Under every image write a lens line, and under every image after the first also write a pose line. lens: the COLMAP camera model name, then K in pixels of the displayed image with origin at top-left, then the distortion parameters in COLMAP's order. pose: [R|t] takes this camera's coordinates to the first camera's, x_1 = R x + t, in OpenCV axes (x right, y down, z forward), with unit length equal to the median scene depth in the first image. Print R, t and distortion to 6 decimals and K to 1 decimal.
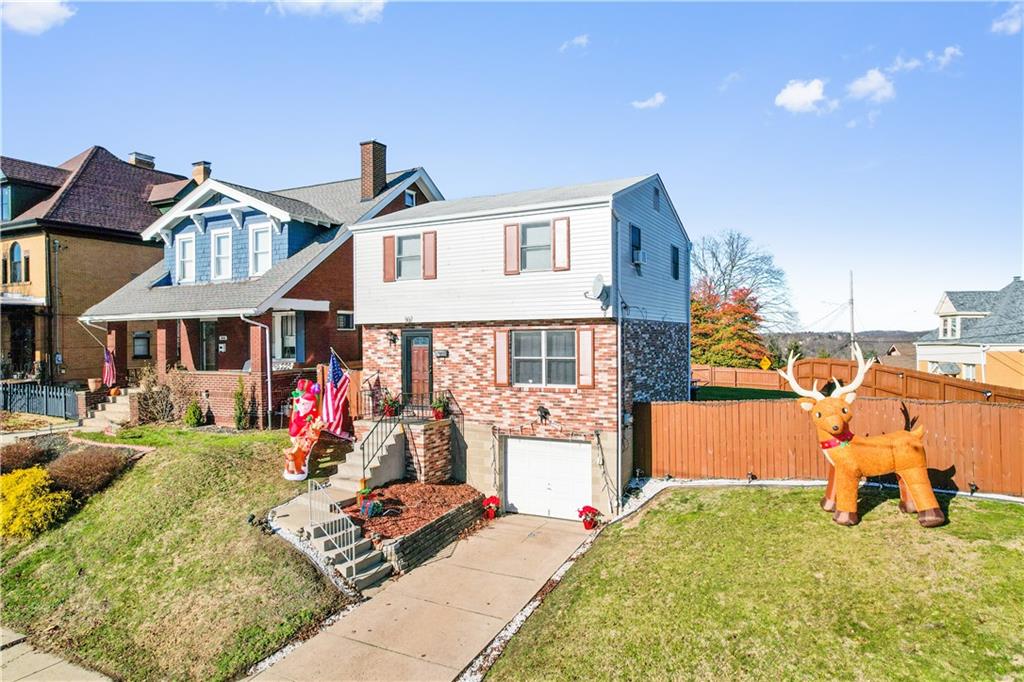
lens RADIAL K [[651.9, 0, 512.0], [0, 651.9, 341.0], [0, 0, 1]] dist [-0.021071, -0.000327]
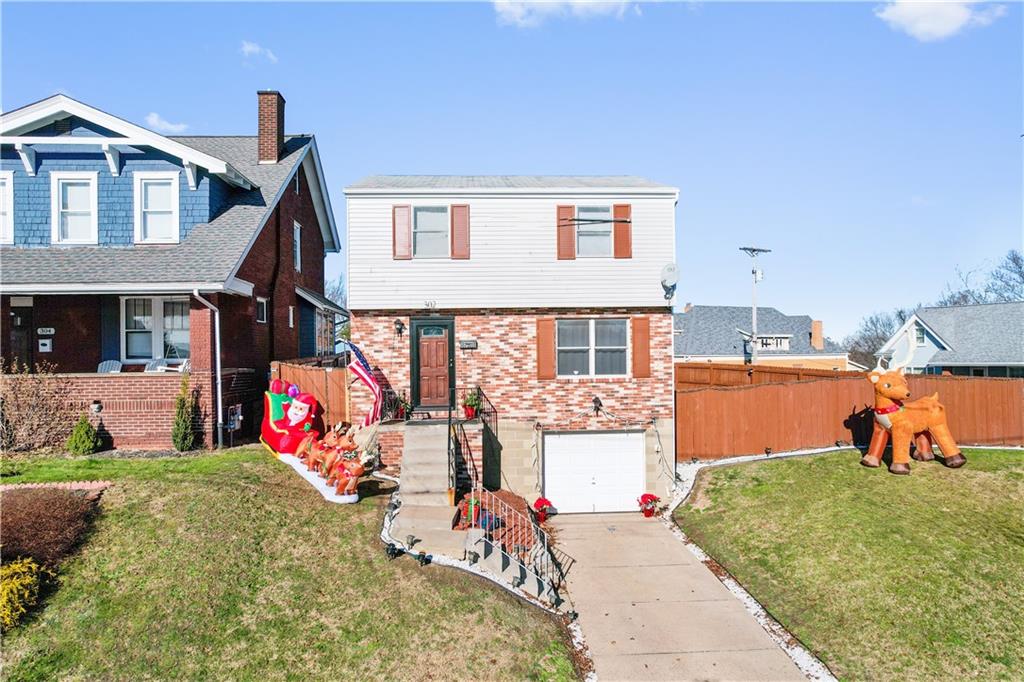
lens RADIAL K [[659.6, 0, 512.1], [0, 659.6, 355.4], [0, 0, 1]] dist [-0.024827, 0.000827]
pose [[0.857169, 0.001321, 0.515034, -0.533066], [0.006380, 0.999893, -0.013182, 0.047258], [-0.514996, 0.014585, 0.857069, 0.212784]]
